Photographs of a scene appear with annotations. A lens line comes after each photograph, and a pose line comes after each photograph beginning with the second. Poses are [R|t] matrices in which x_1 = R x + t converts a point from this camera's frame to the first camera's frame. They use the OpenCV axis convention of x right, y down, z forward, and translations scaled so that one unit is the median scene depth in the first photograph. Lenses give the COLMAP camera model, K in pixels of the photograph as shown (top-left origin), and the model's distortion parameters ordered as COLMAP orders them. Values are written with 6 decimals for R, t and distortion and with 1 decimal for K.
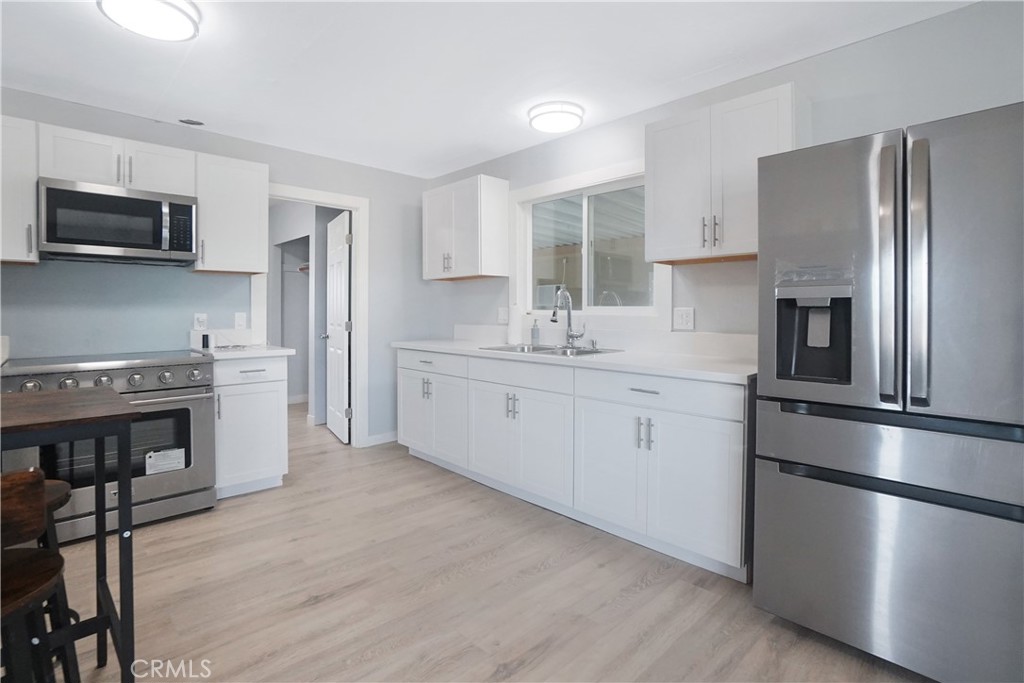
lens RADIAL K [[495.0, 0, 455.9], [0, 495.0, 318.6], [0, 0, 1]] dist [-0.001245, -0.000214]
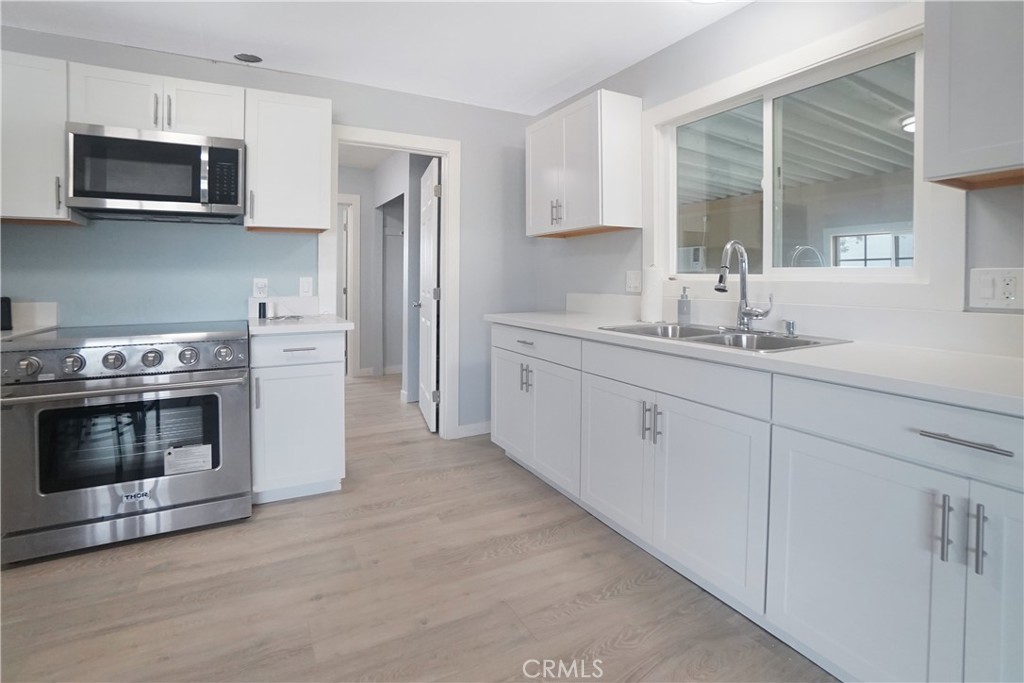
lens RADIAL K [[439.0, 0, 449.9], [0, 439.0, 286.9], [0, 0, 1]] dist [-0.033812, 0.000587]
pose [[0.959536, 0.005465, -0.281533, 0.019000], [-0.004079, 0.999977, 0.005508, -0.000652], [0.281556, -0.004137, 0.959536, 0.357648]]
